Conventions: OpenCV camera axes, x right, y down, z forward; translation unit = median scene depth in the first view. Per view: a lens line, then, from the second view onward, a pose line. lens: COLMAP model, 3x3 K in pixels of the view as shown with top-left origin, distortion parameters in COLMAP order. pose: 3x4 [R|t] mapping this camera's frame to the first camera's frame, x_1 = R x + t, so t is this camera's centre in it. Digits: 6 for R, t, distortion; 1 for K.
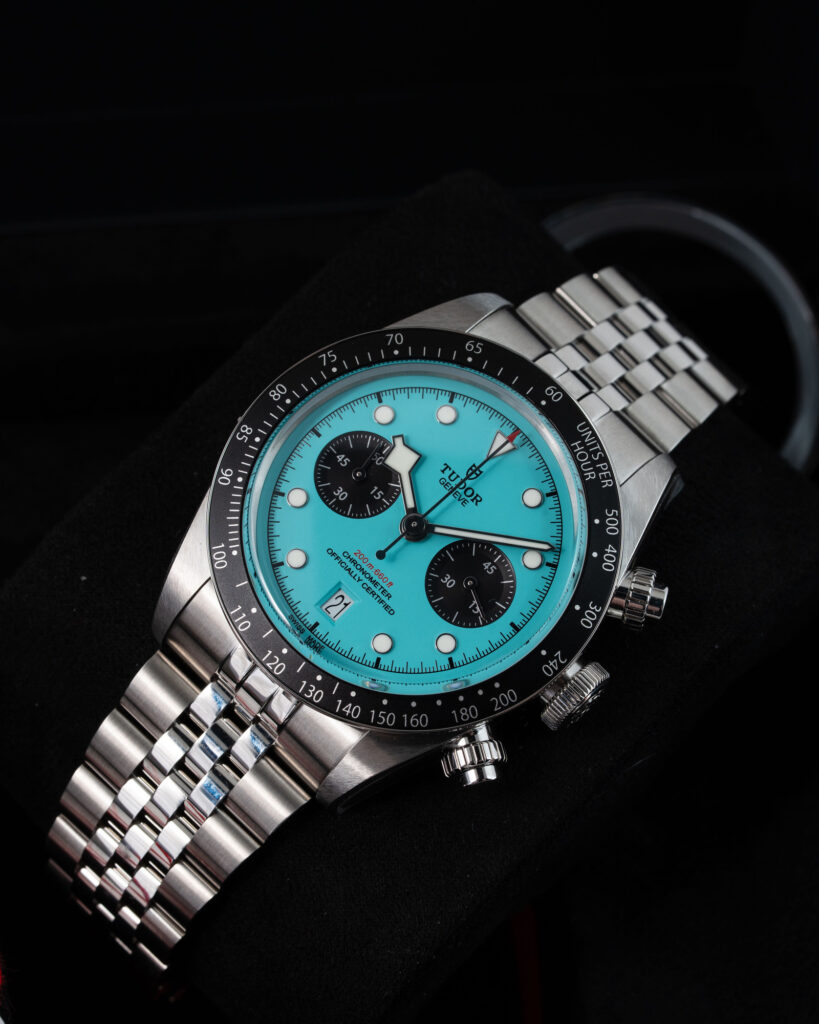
lens RADIAL K [[4614.3, 0, 409.5], [0, 4614.3, 512.0], [0, 0, 1]] dist [-0.251327, -1.751122]
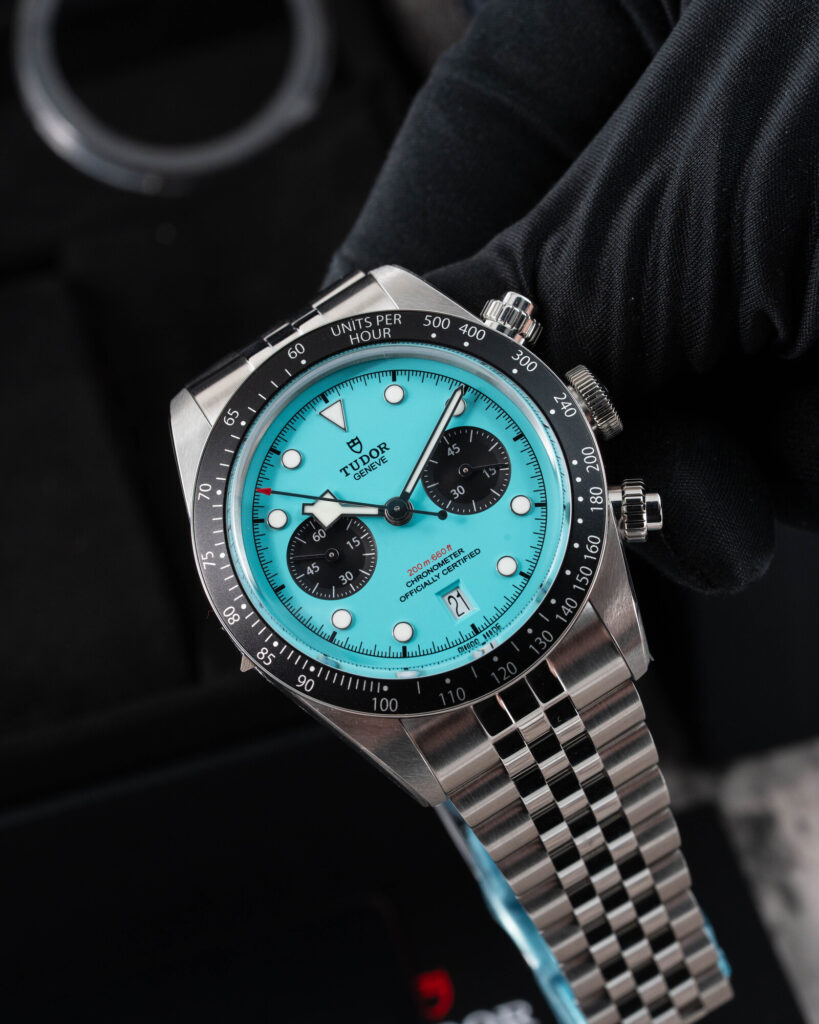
lens RADIAL K [[4614.3, 0, 409.5], [0, 4614.3, 512.0], [0, 0, 1]] dist [-0.251327, -1.751122]
pose [[0.216329, -0.949206, 0.228494, -0.226204], [0.963666, 0.245154, 0.106053, -0.100001], [-0.156683, 0.197250, 0.967752, 0.035511]]
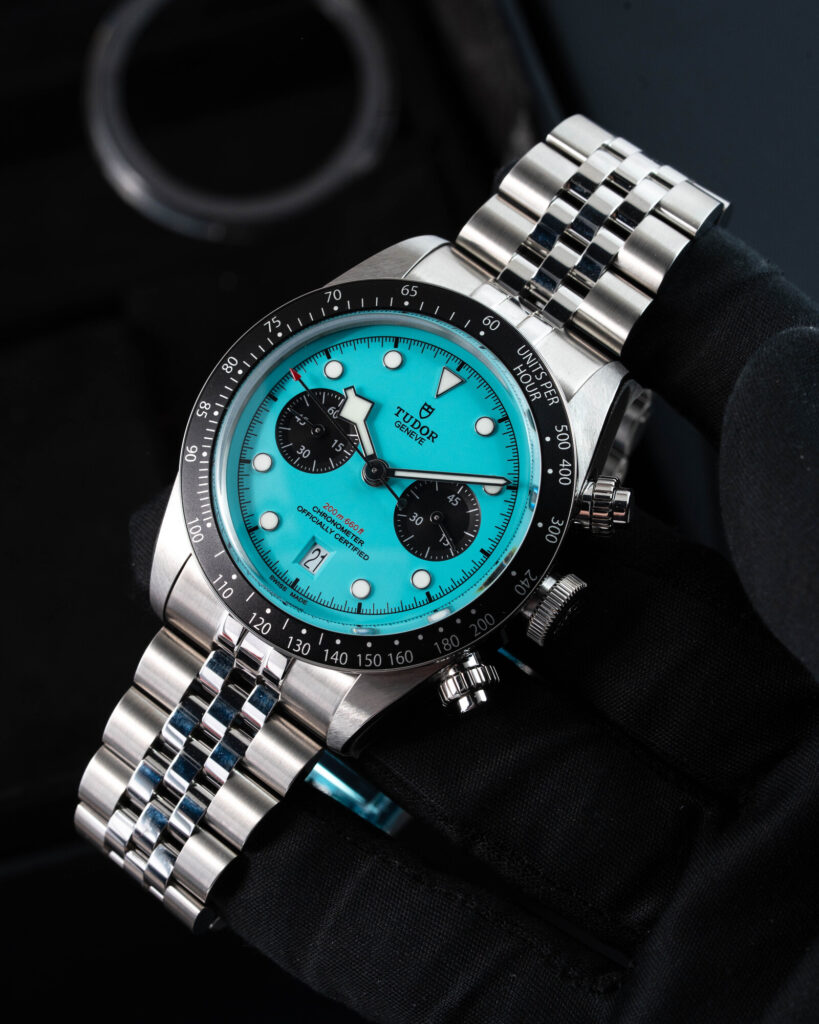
lens RADIAL K [[4614.3, 0, 409.5], [0, 4614.3, 512.0], [0, 0, 1]] dist [-0.251327, -1.751122]
pose [[0.980539, -0.158419, -0.115961, 0.126699], [0.159404, 0.987213, -0.000788, 0.013969], [0.114603, -0.017712, 0.993253, -0.024454]]
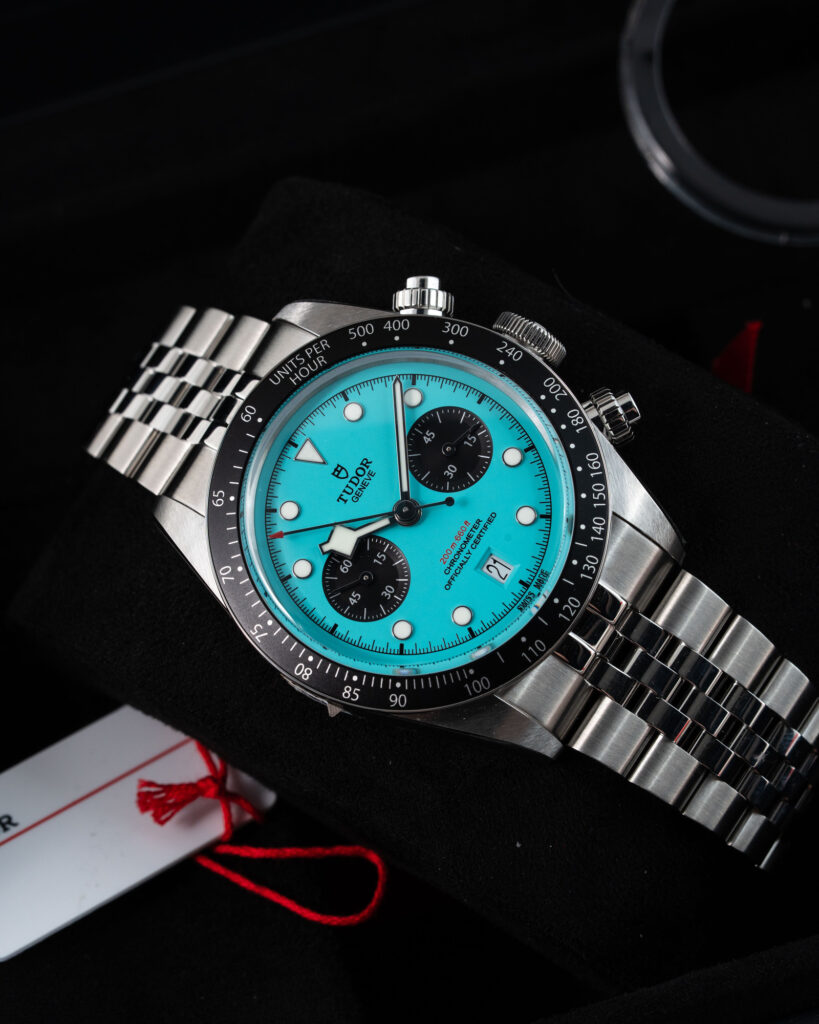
lens RADIAL K [[4614.3, 0, 409.5], [0, 4614.3, 512.0], [0, 0, 1]] dist [-0.251327, -1.751122]
pose [[-0.218794, -0.941157, 0.257590, -0.262620], [0.967137, -0.174125, 0.185274, -0.185750], [-0.129519, 0.289662, 0.948325, 0.029535]]
